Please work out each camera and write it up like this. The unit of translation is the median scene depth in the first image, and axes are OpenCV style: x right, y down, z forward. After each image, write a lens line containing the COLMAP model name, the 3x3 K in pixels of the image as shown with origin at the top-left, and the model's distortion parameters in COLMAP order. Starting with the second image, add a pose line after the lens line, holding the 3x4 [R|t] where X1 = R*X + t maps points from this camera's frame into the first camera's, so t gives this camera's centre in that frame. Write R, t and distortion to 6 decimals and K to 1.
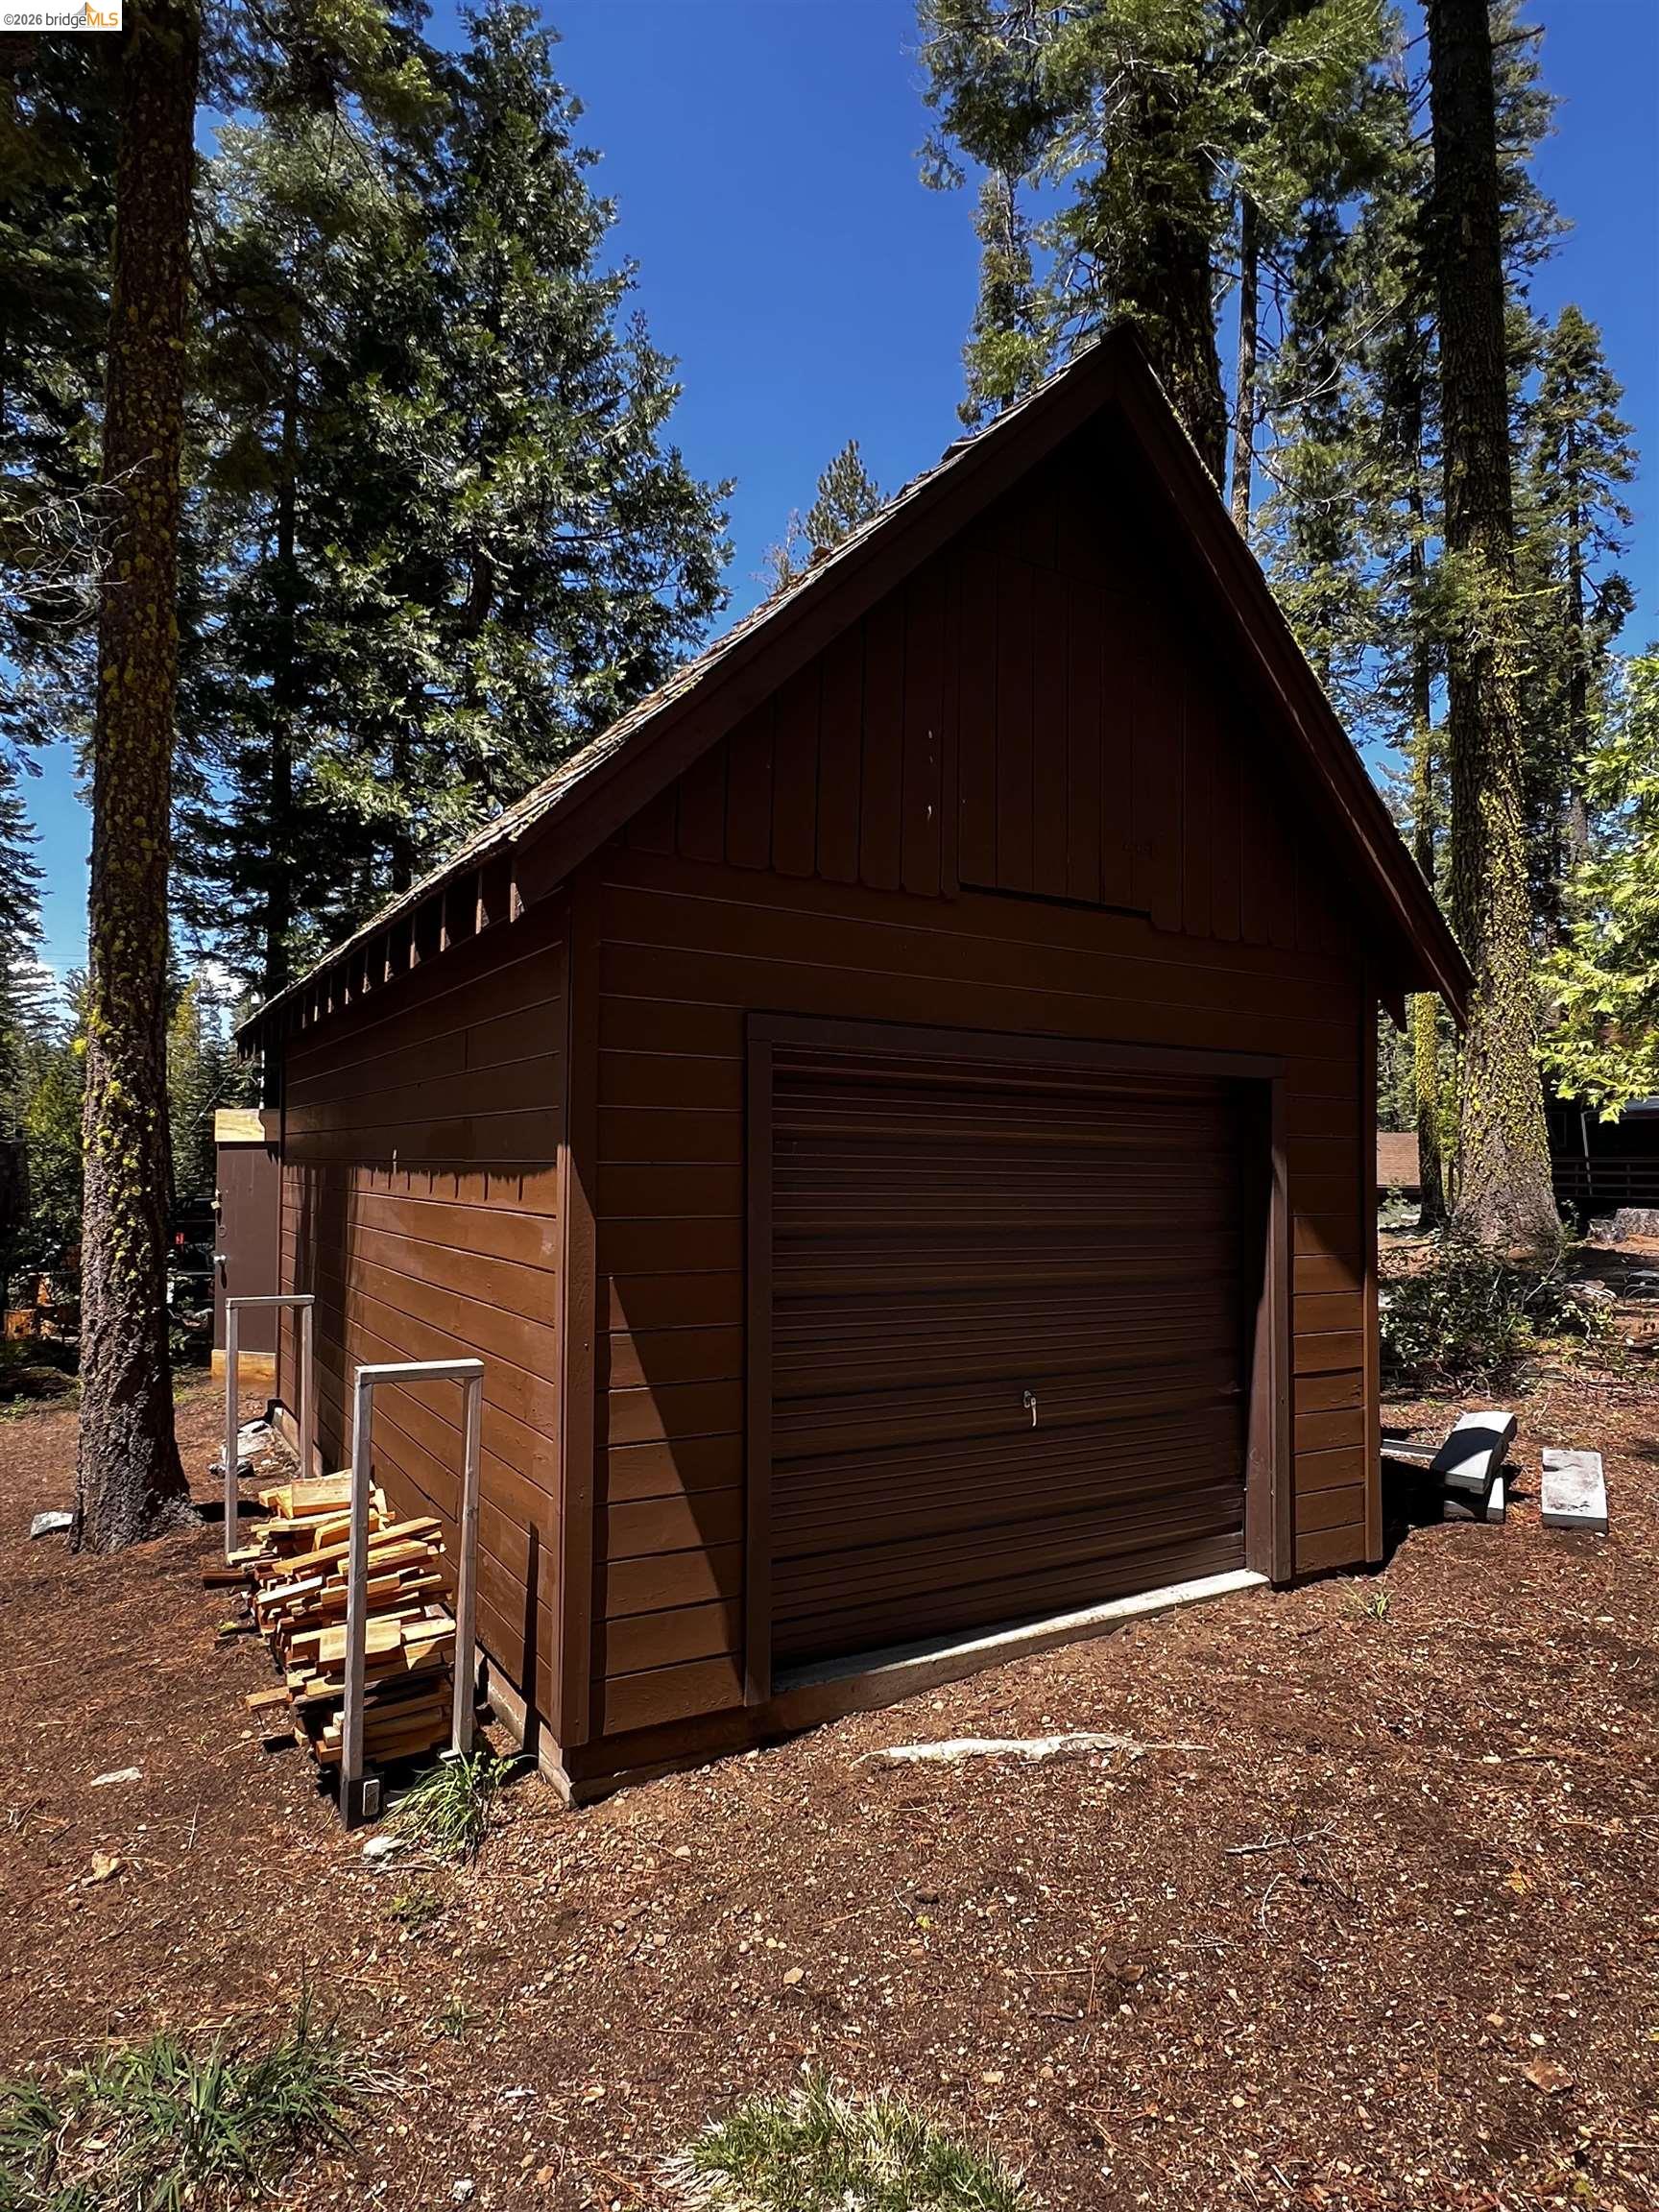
lens RADIAL K [[1239.8, 0, 829.5], [0, 1239.8, 1106.0], [0, 0, 1]] dist [0.001789, -0.000467]
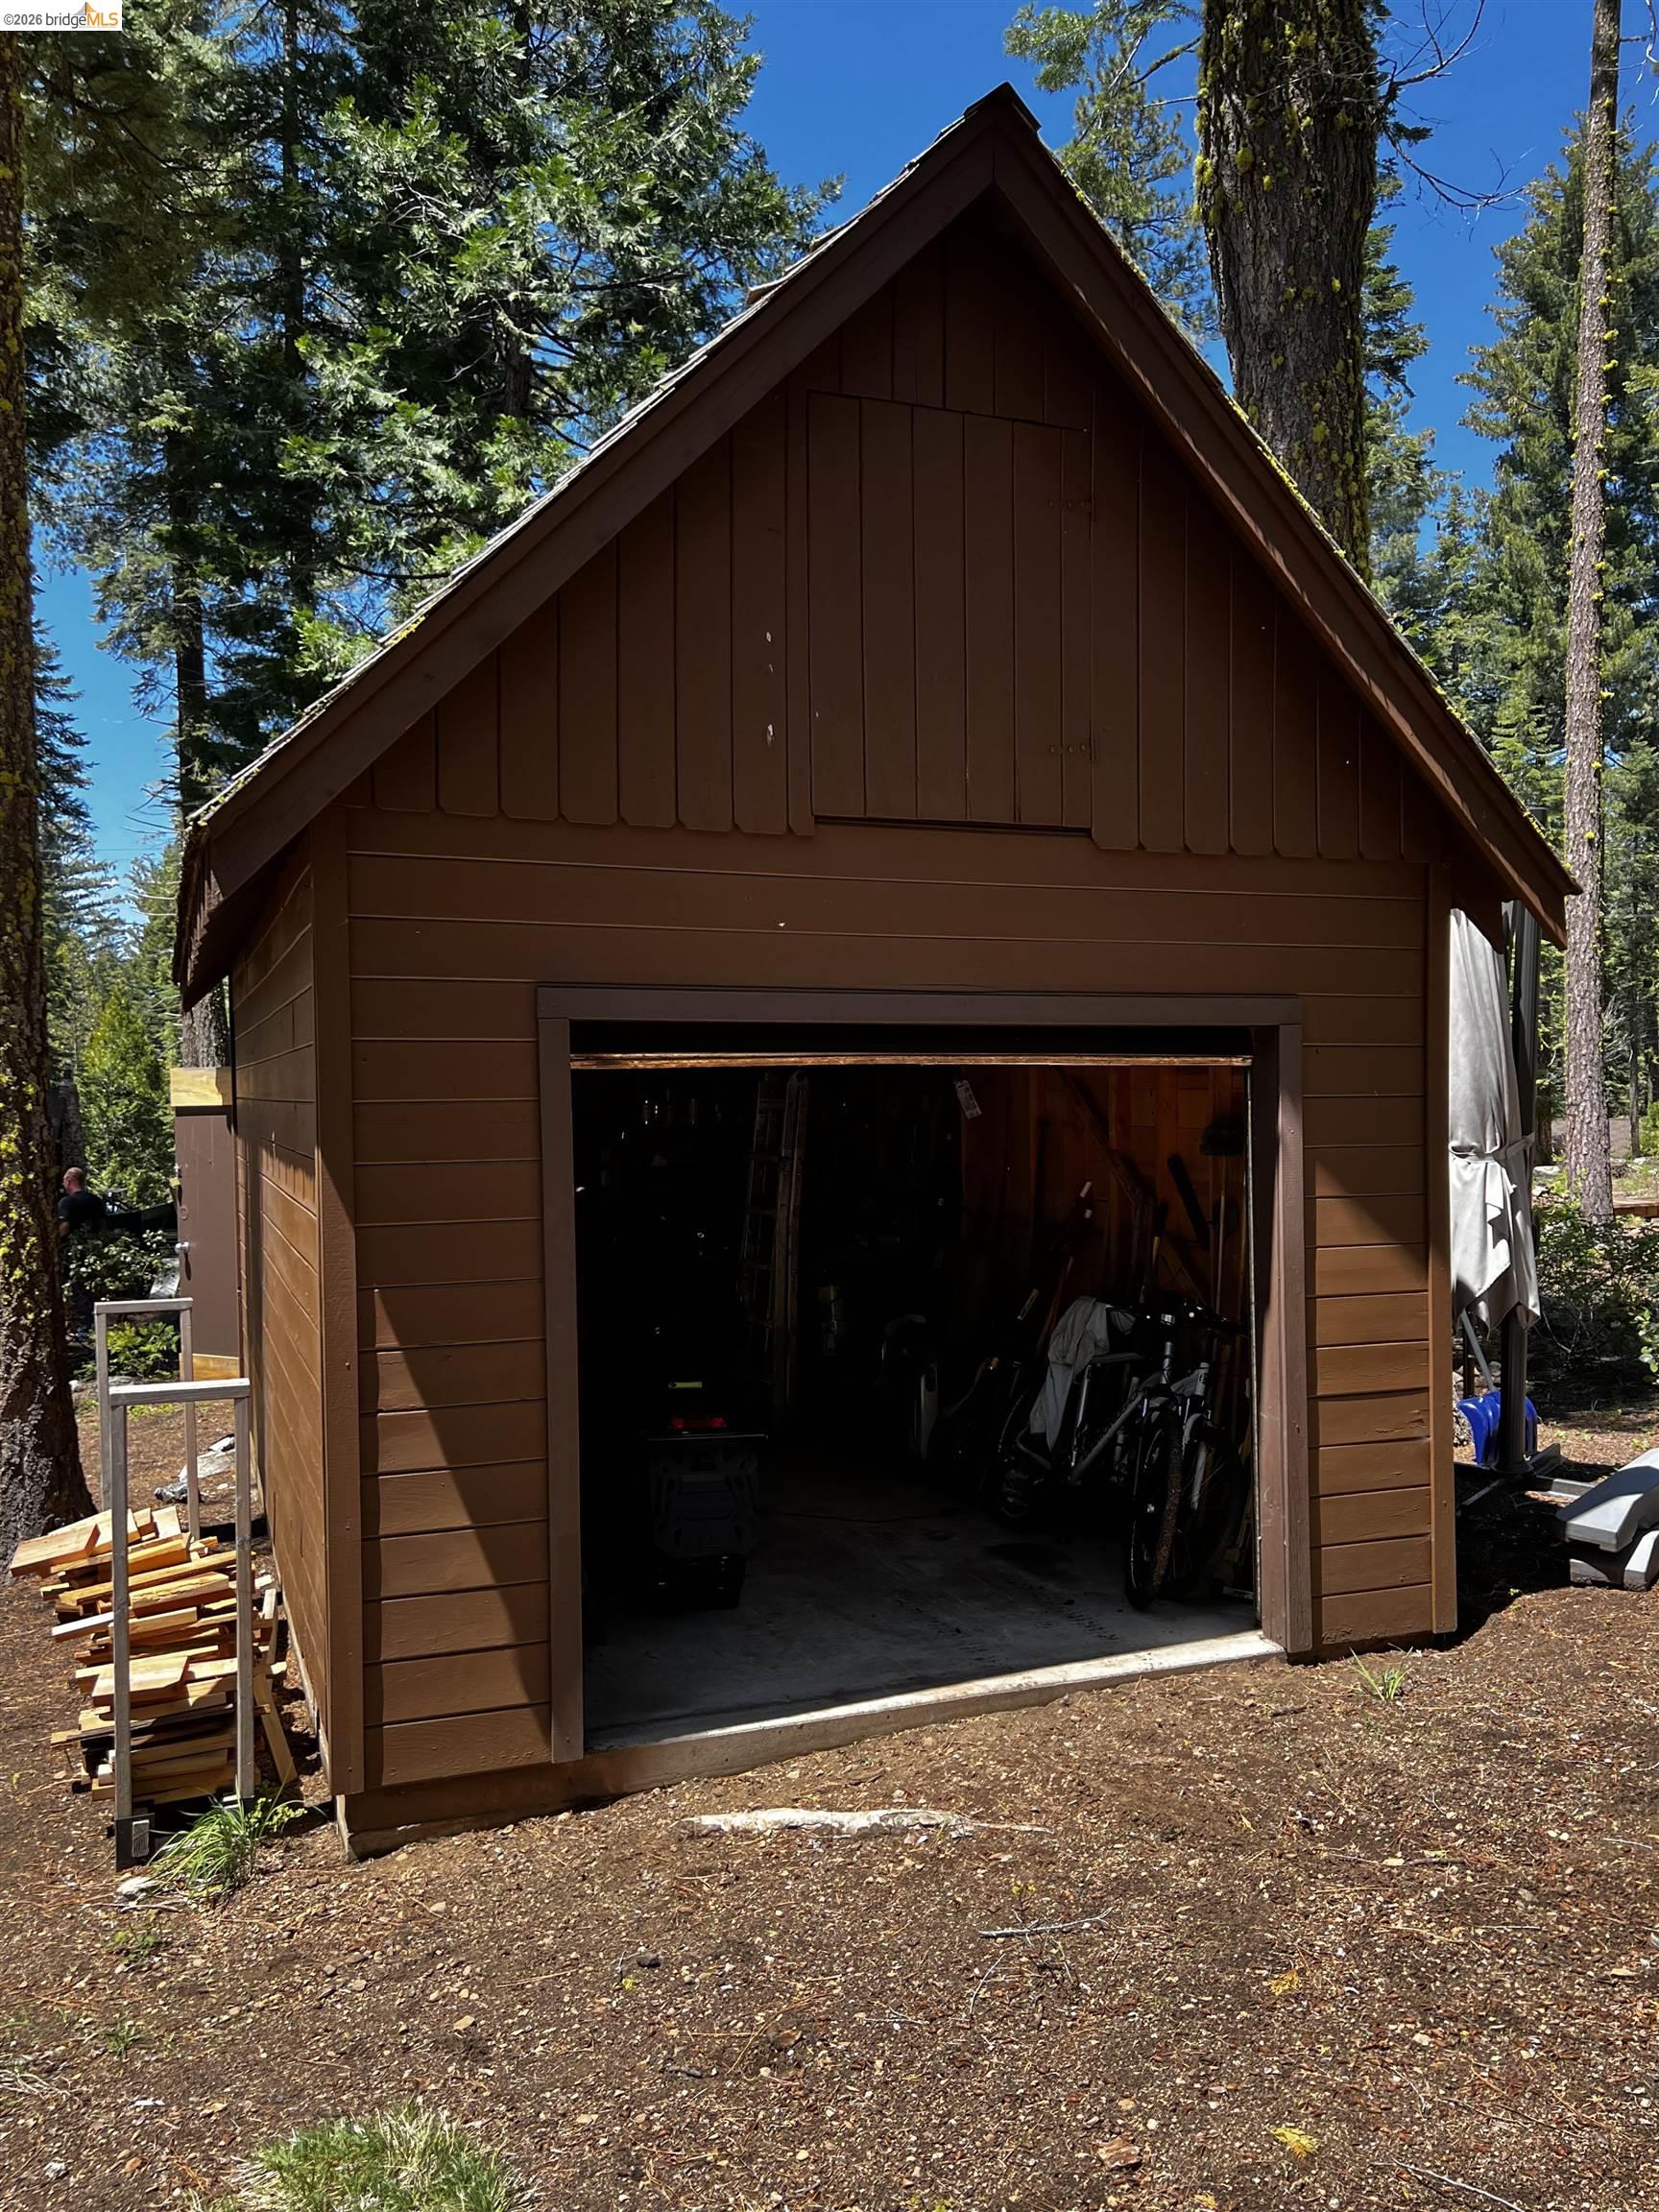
lens RADIAL K [[1700.2, 0, 829.5], [0, 1700.2, 1106.0], [0, 0, 1]] dist [0.037371, -0.029987]
pose [[0.986196, -0.021254, -0.164210, 0.338112], [0.030400, 0.998111, 0.053382, -0.049120], [0.162765, -0.057637, 0.984980, -0.154934]]
